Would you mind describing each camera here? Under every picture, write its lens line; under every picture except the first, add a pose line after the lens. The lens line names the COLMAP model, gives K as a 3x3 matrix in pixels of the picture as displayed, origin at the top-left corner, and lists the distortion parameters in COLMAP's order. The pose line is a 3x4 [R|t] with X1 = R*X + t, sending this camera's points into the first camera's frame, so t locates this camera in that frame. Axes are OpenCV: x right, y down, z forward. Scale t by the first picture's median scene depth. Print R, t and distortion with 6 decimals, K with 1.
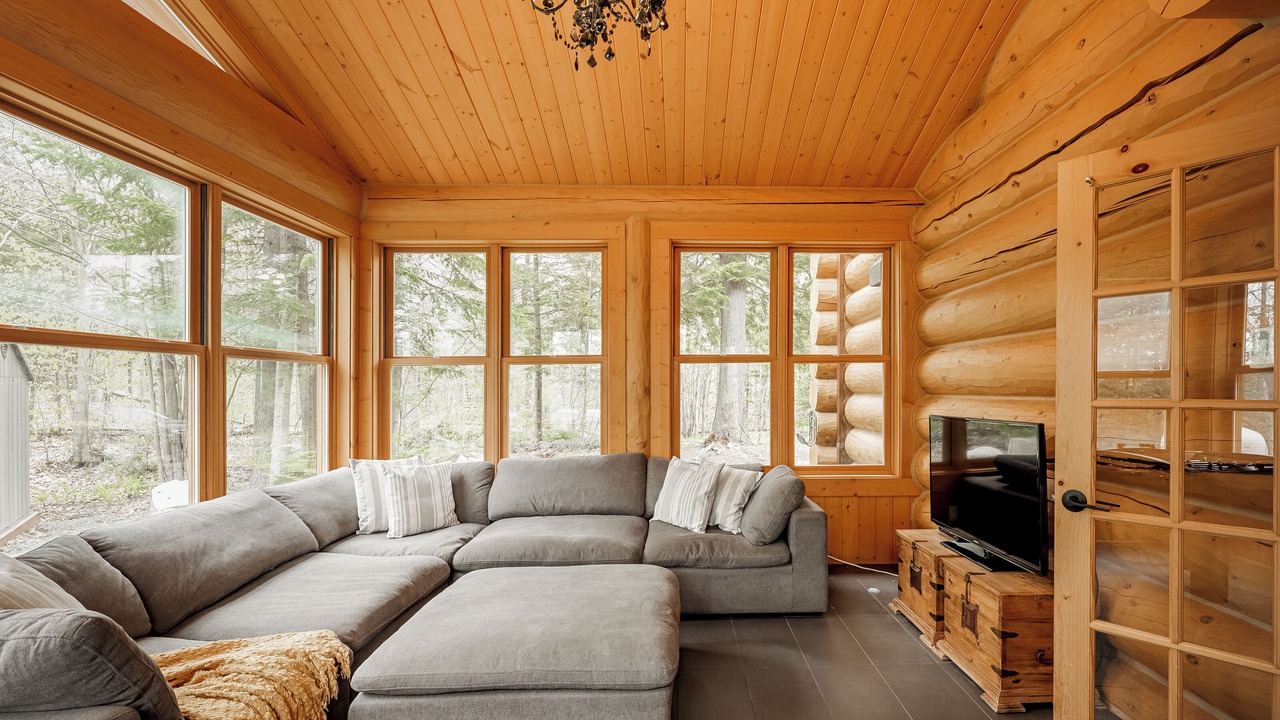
lens RADIAL K [[578.3, 0, 640.1], [0, 578.3, 389.6], [0, 0, 1]] dist [0.001106, 0.000068]
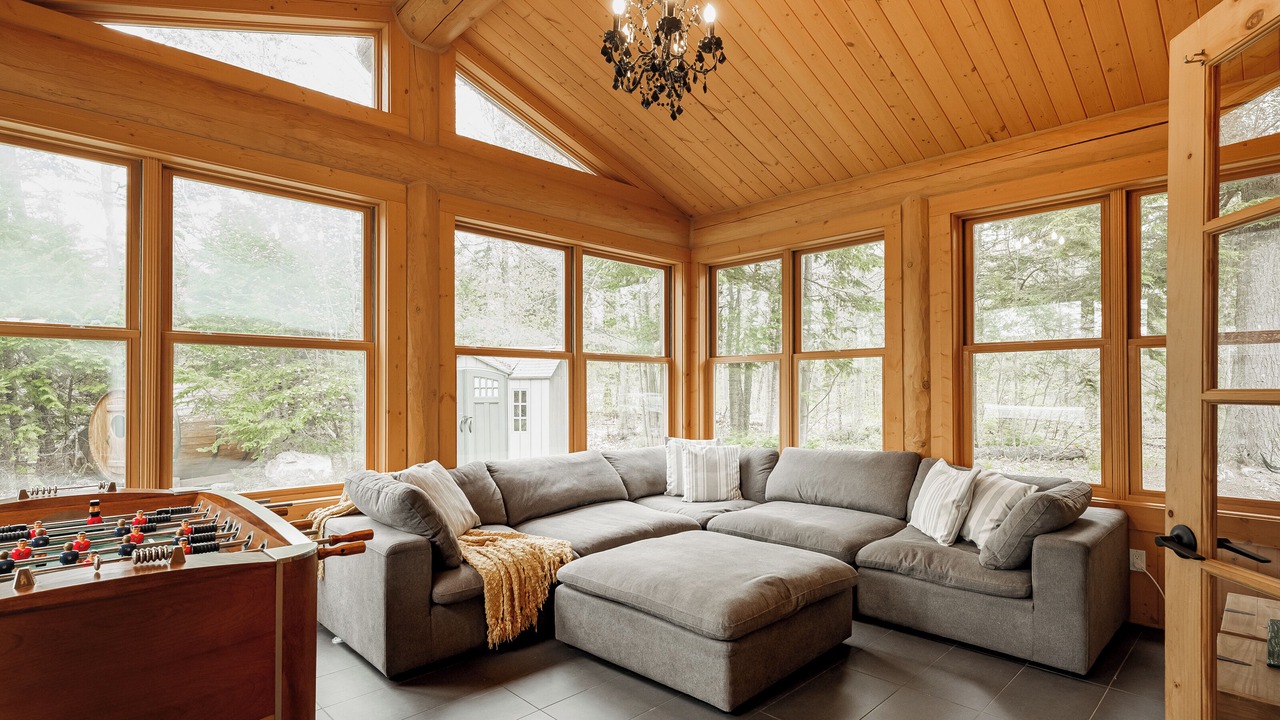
lens RADIAL K [[578.3, 0, 640.1], [0, 578.3, 389.6], [0, 0, 1]] dist [0.001106, 0.000068]
pose [[0.708291, 0.008860, -0.705865, 0.375612], [-0.007371, 0.999960, 0.005156, 0.008635], [0.705882, 0.001551, 0.708328, 0.042709]]
